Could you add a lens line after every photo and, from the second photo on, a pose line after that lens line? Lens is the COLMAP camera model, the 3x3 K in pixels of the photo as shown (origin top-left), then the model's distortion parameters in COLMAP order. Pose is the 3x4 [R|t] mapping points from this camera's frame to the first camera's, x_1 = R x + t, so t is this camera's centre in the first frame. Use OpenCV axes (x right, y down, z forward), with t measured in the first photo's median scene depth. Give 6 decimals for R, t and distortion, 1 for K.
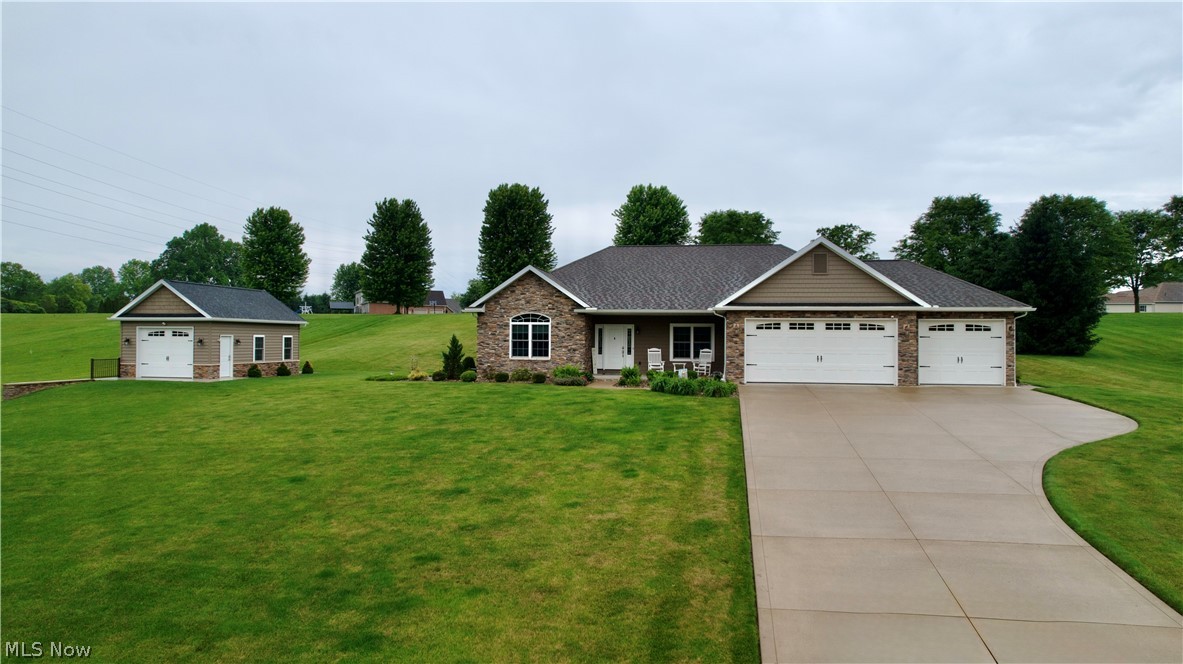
lens RADIAL K [[755.4, 0, 589.1], [0, 755.4, 332.8], [0, 0, 1]] dist [-0.074556, 0.070874]
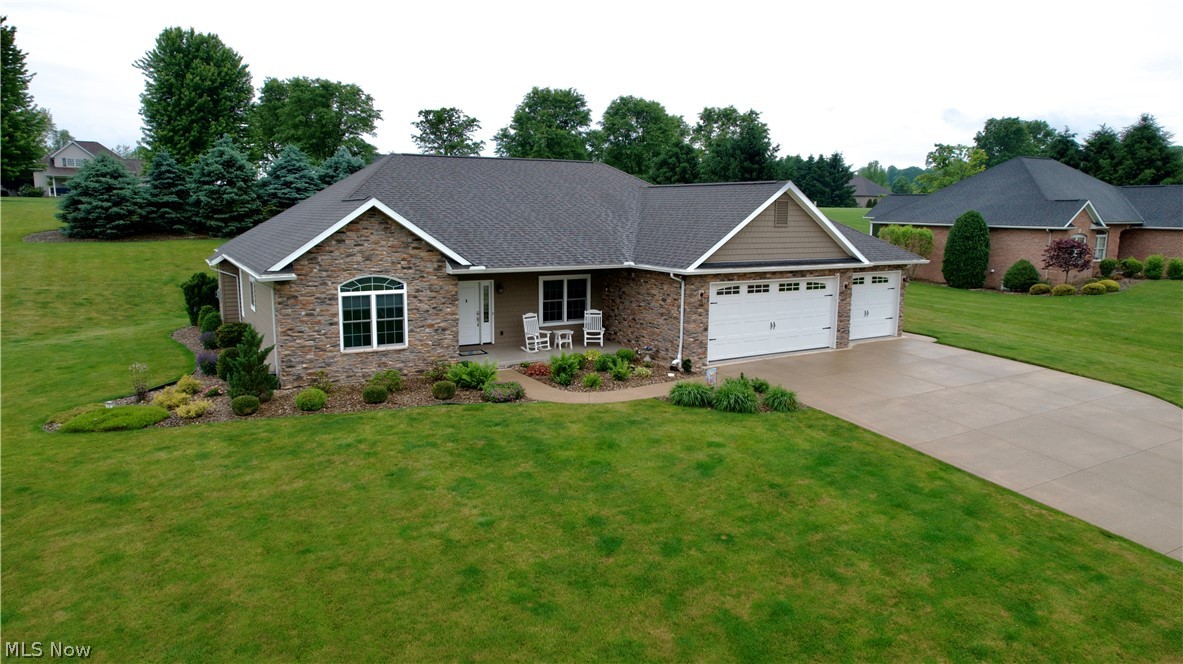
lens RADIAL K [[755.4, 0, 591.5], [0, 755.4, 333.8], [0, 0, 1]] dist [-0.074556, 0.070874]
pose [[0.763833, -0.105851, 0.636675, -0.324142], [-0.009529, 0.984503, 0.175111, -0.085487], [-0.645343, -0.139822, 0.750987, 0.403777]]
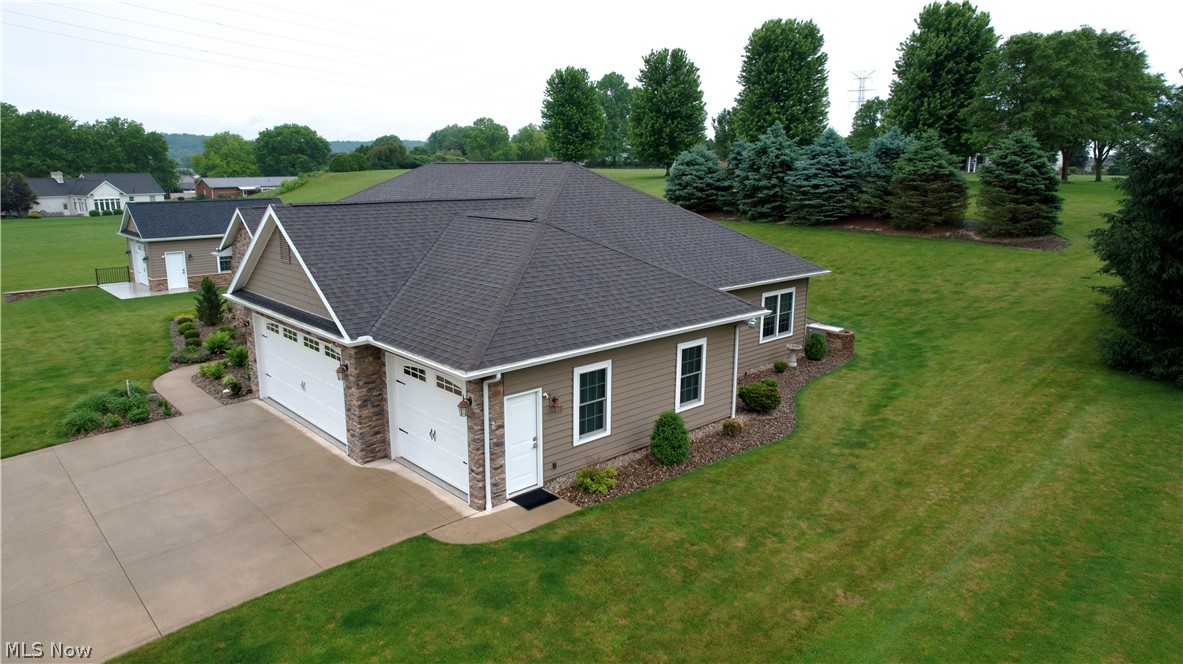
lens RADIAL K [[755.4, 0, 590.1], [0, 755.4, 323.4], [0, 0, 1]] dist [-0.074556, 0.070874]
pose [[0.793454, 0.122113, -0.596254, 0.743753], [0.007736, 0.977563, 0.210499, -0.131216], [0.608581, -0.171634, 0.774707, 0.532010]]
